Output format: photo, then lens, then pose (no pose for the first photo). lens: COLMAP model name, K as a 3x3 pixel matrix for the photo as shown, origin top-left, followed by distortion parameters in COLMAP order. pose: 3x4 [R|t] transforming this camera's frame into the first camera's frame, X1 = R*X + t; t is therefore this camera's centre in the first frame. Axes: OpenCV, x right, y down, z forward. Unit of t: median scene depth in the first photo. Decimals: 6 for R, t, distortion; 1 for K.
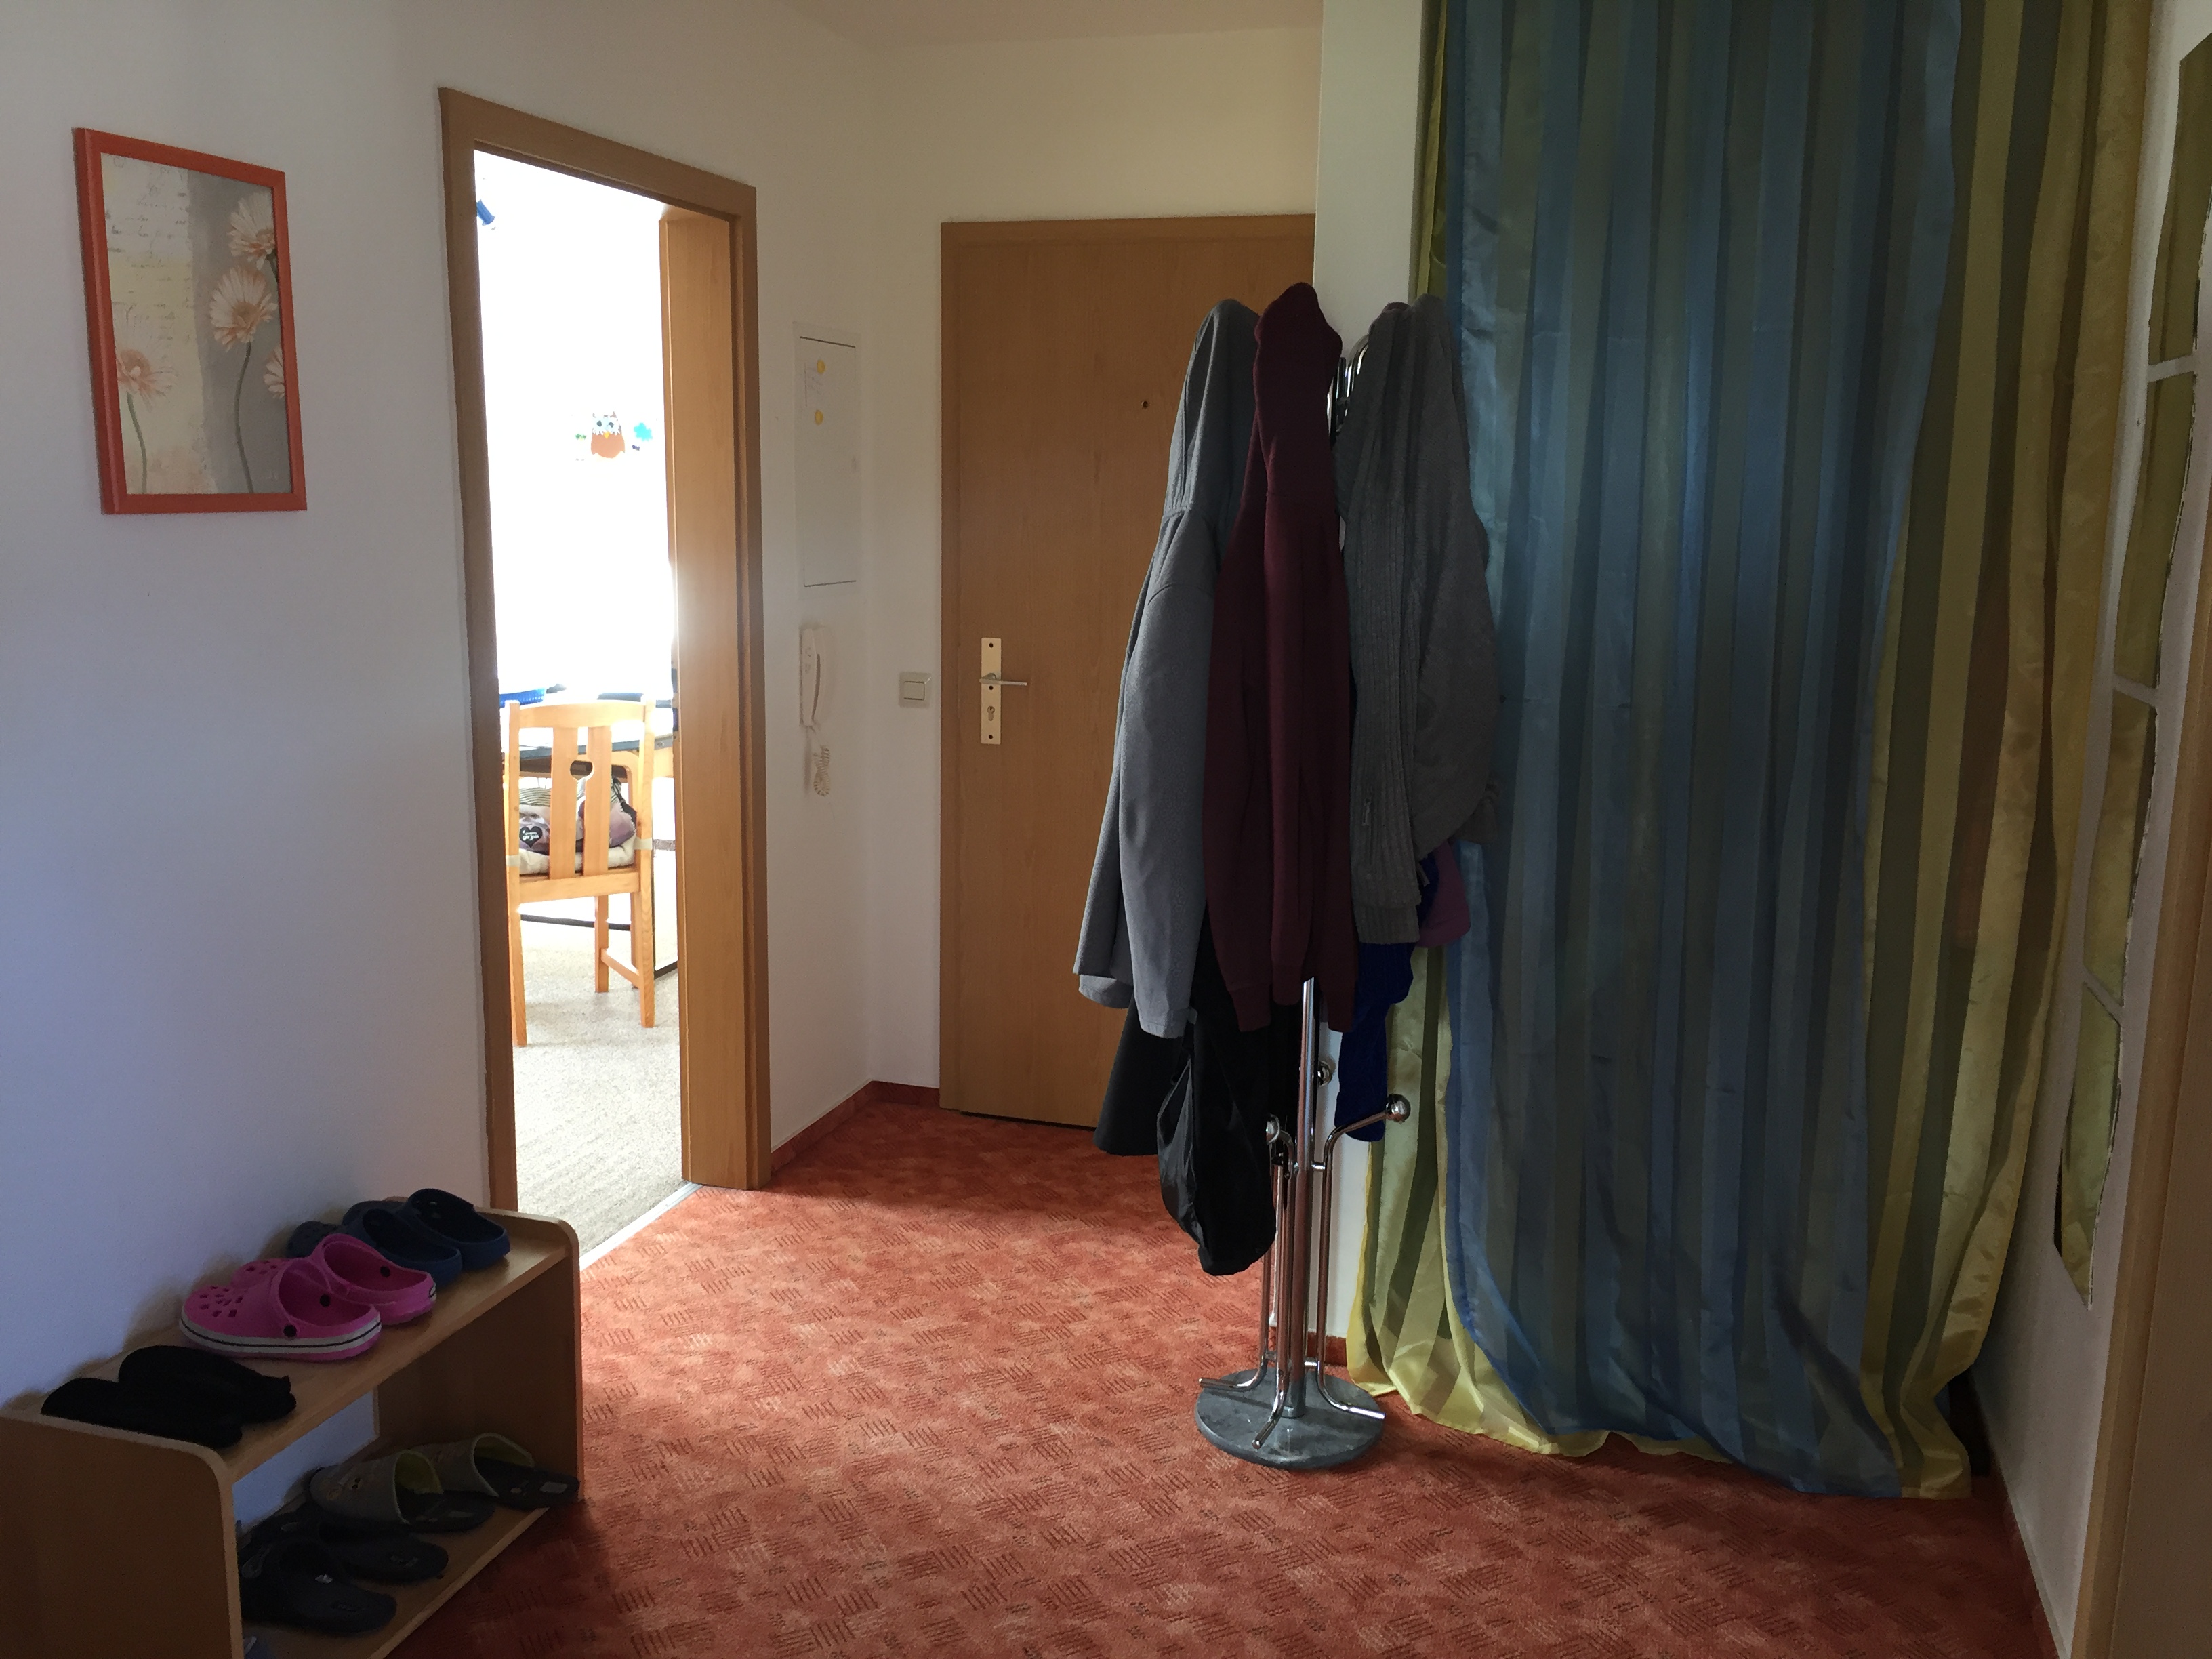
lens RADIAL K [[1909.6, 0, 1106.0], [0, 1909.6, 829.5], [0, 0, 1]] dist [0.108980, -0.169349]
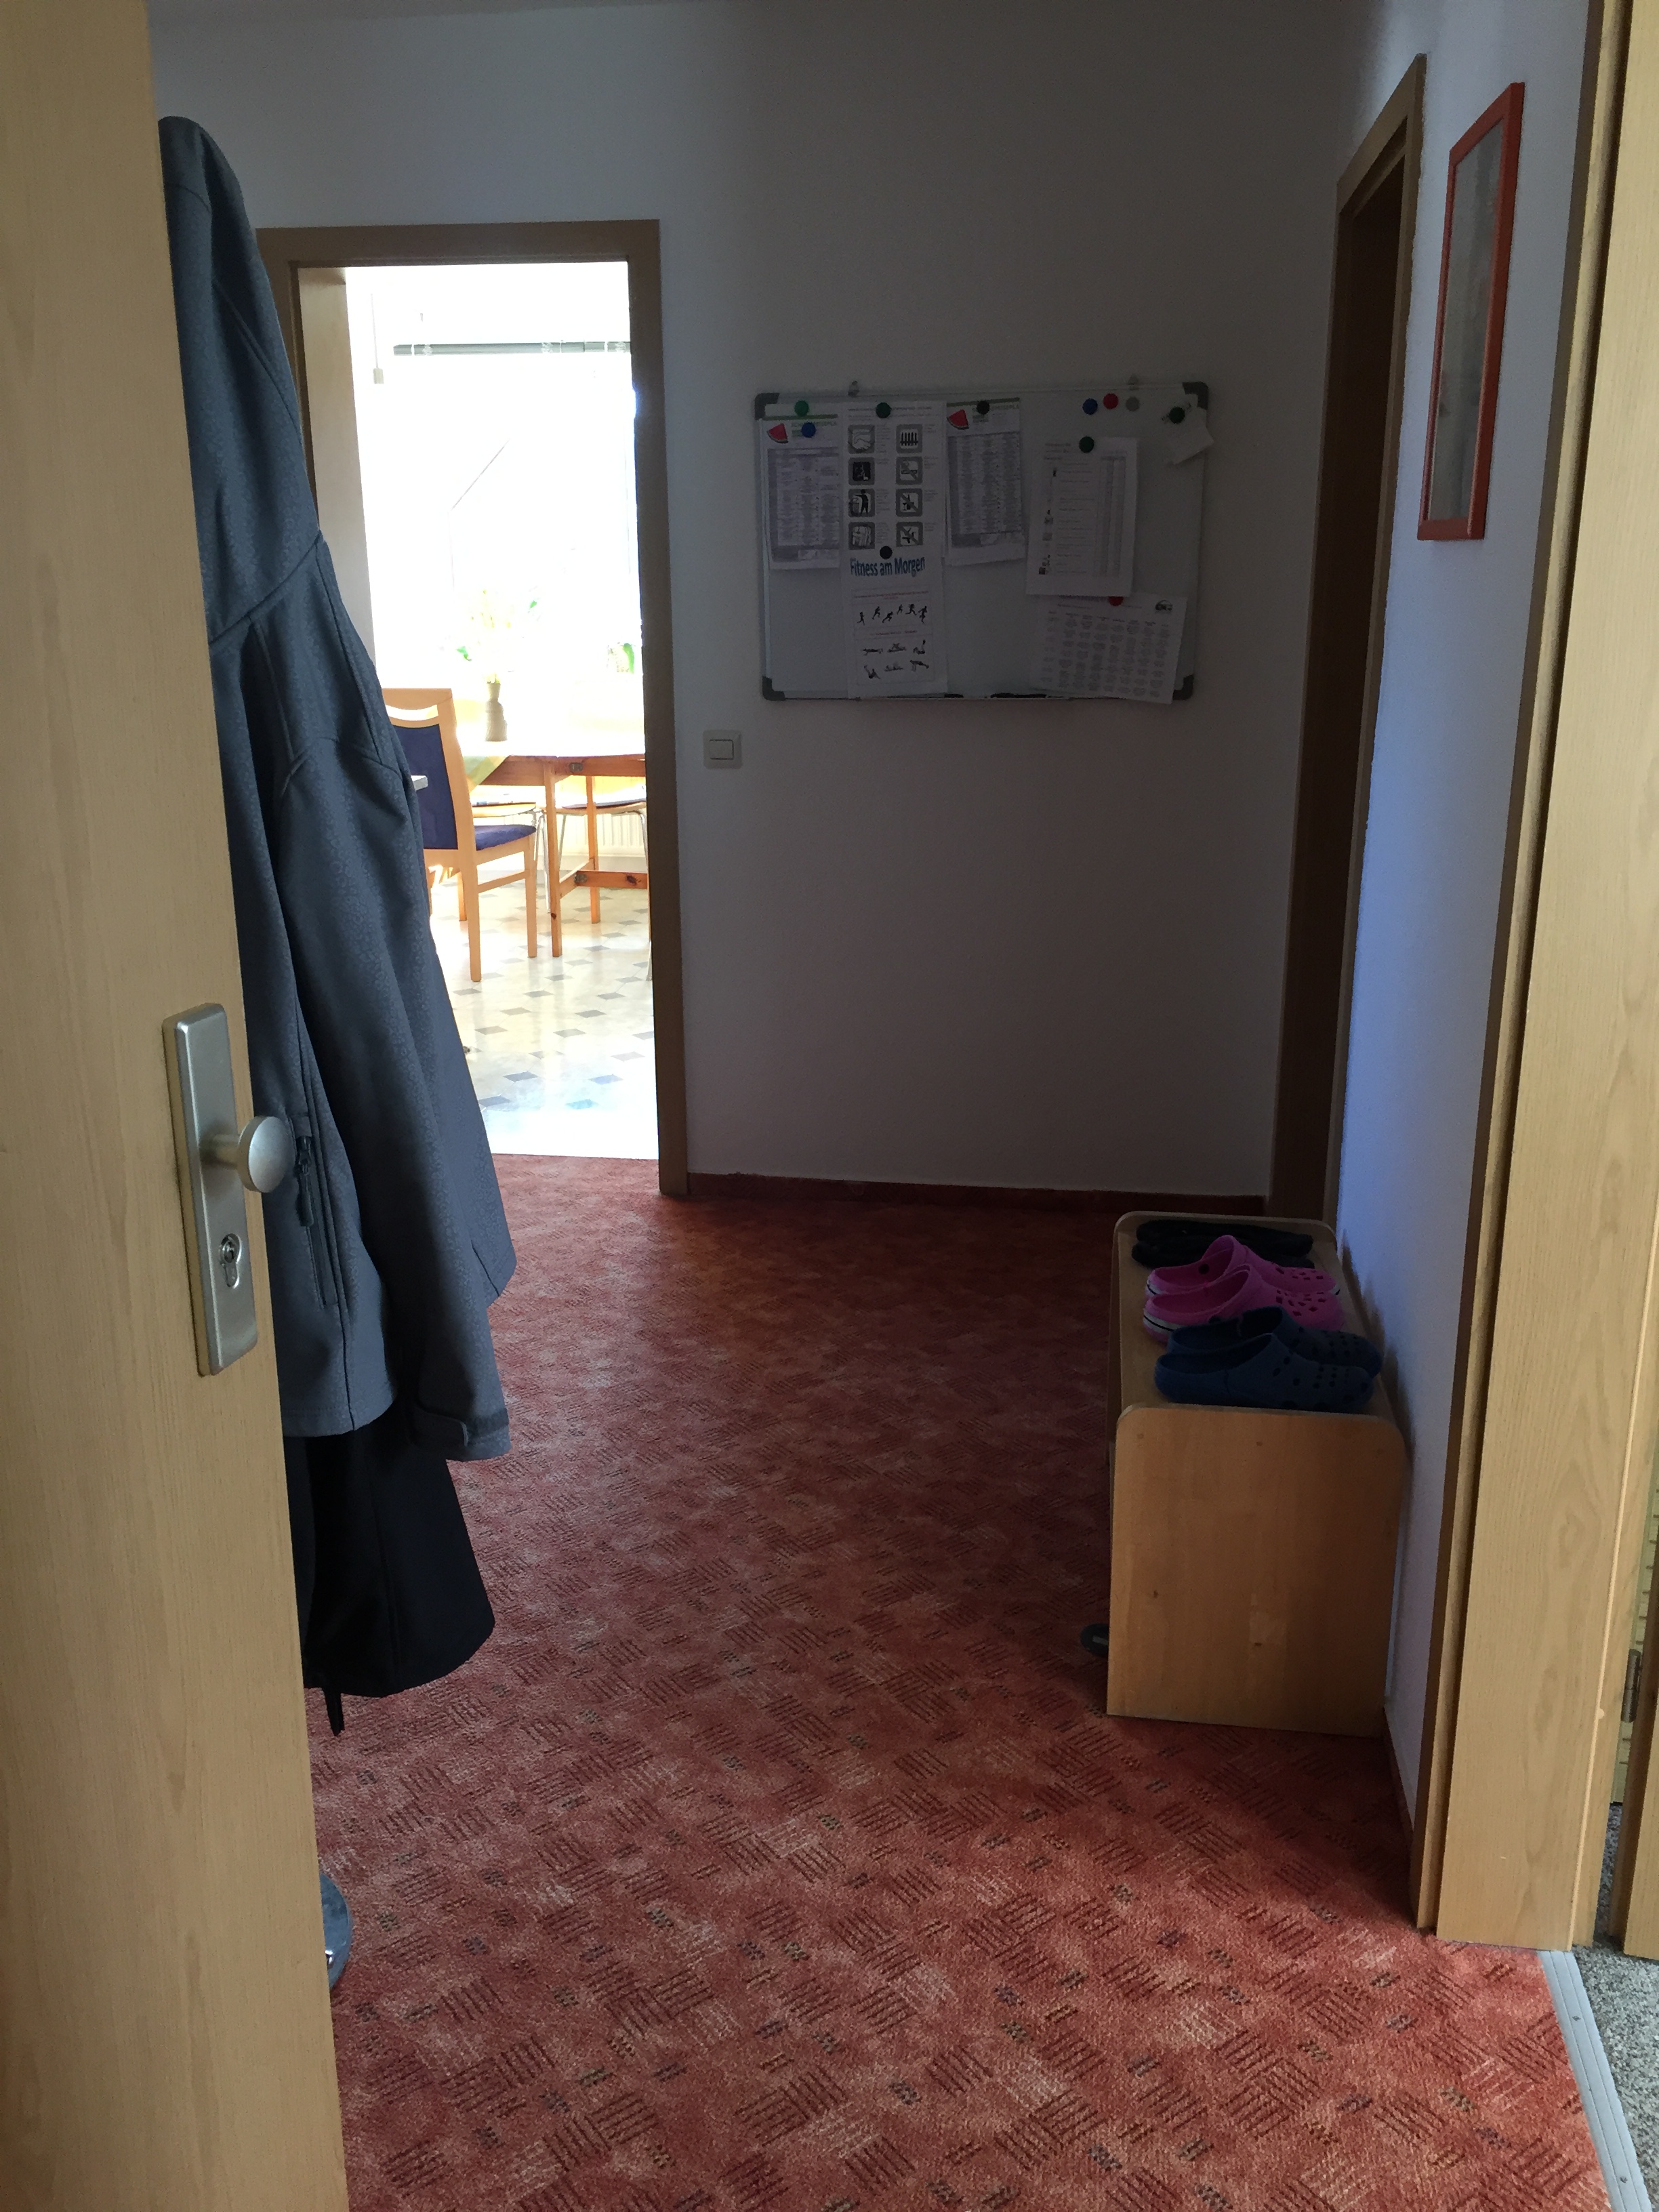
lens RADIAL K [[1909.6, 0, 829.5], [0, 1909.6, 1106.0], [0, 0, 1]] dist [0.108980, -0.169349]
pose [[-0.988887, 0.027502, -0.146102, -0.026829], [-0.041497, 0.892619, 0.448899, -0.259730], [0.142759, 0.449973, -0.881558, 1.511350]]
